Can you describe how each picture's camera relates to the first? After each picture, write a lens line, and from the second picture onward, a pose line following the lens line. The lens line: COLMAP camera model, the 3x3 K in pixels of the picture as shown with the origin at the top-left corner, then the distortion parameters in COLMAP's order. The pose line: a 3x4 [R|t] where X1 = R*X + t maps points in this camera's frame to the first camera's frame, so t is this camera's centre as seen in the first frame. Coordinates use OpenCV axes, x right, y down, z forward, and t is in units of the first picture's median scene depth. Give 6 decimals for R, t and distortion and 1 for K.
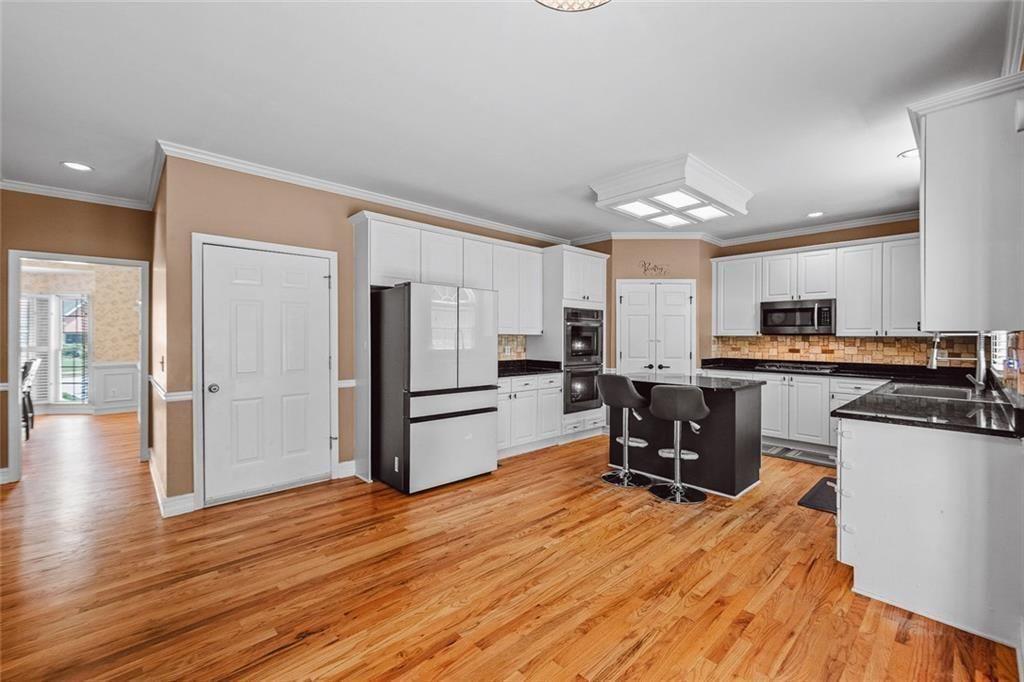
lens RADIAL K [[416.6, 0, 516.4], [0, 416.6, 336.0], [0, 0, 1]] dist [0.003651, 0.000538]
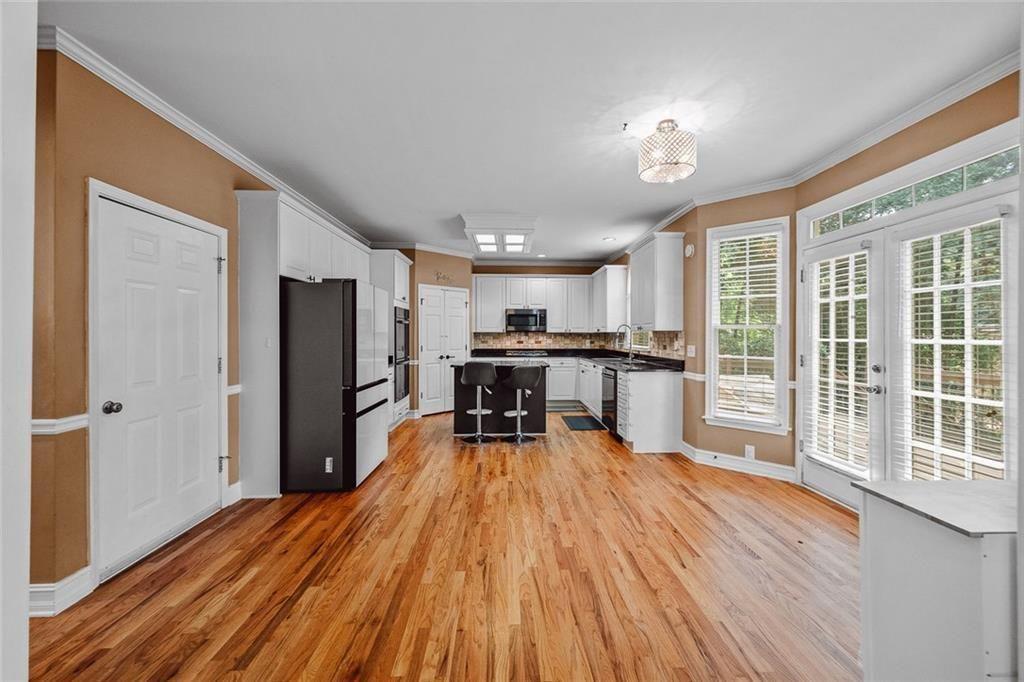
lens RADIAL K [[416.6, 0, 521.5], [0, 416.6, 334.2], [0, 0, 1]] dist [0.003651, 0.000538]
pose [[0.655372, -0.002369, 0.755303, -0.674380], [-0.001099, 0.999991, 0.004090, 0.000189], [-0.755306, -0.003510, 0.655363, 0.028356]]
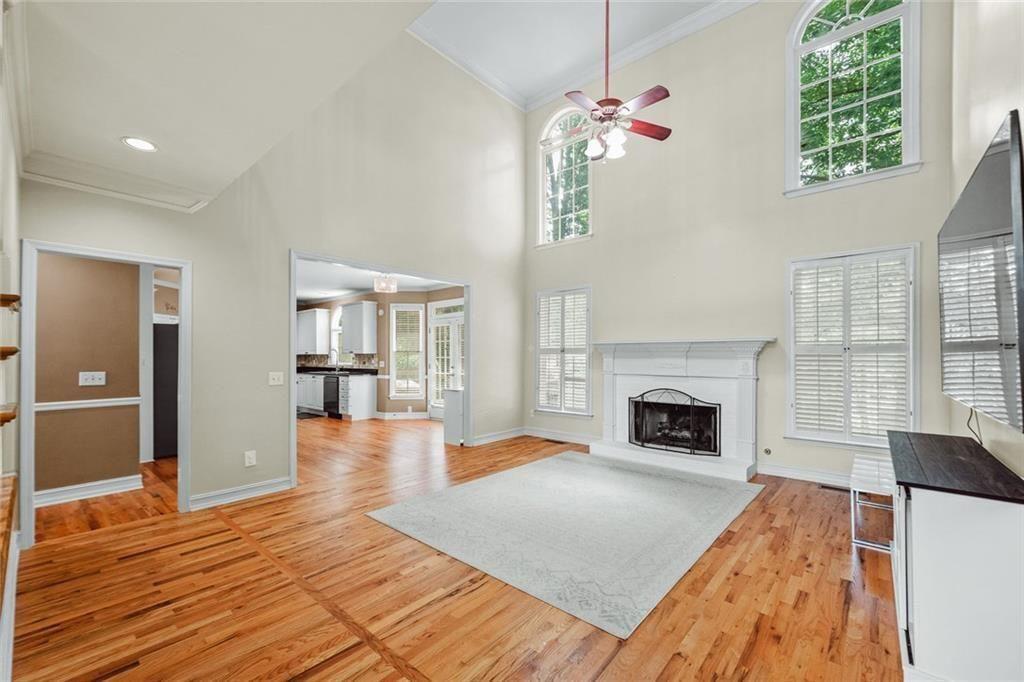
lens RADIAL K [[416.6, 0, 518.0], [0, 416.6, 355.0], [0, 0, 1]] dist [0.003651, 0.000538]
pose [[-0.099809, -0.003502, 0.995000, -1.823987], [0.000749, 0.999993, 0.003594, -0.005537], [-0.995006, 0.001104, -0.099805, -0.081637]]
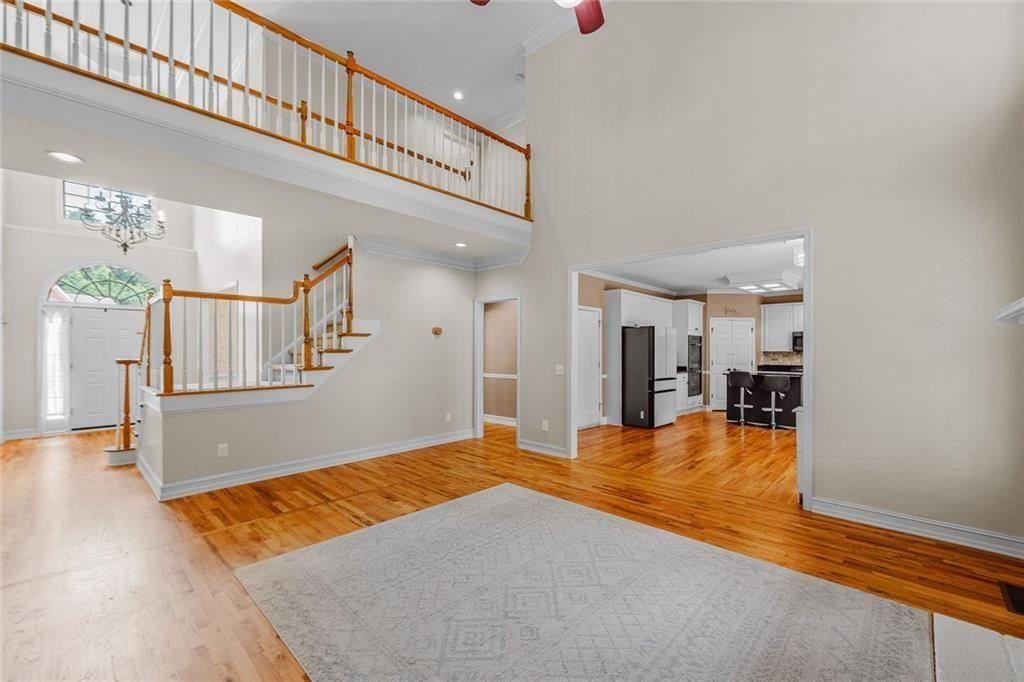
lens RADIAL K [[416.6, 0, 519.1], [0, 416.6, 350.1], [0, 0, 1]] dist [0.003651, 0.000538]
pose [[0.997463, -0.000101, 0.071181, -0.960950], [0.000126, 1.000000, -0.000344, -0.007935], [-0.071181, 0.000352, 0.997463, -0.920925]]
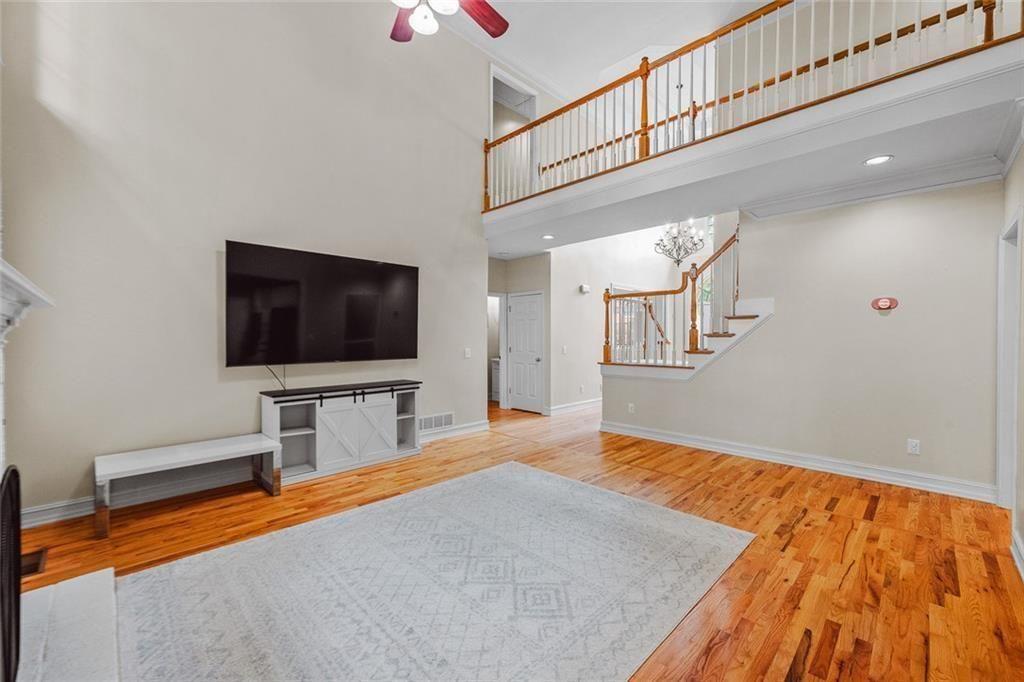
lens RADIAL K [[416.6, 0, 522.2], [0, 416.6, 344.3], [0, 0, 1]] dist [0.003651, 0.000538]
pose [[0.052847, 0.019237, -0.998417, -0.238851], [0.001369, 0.999812, 0.019336, -0.004353], [0.998602, -0.002389, 0.052811, -0.283056]]
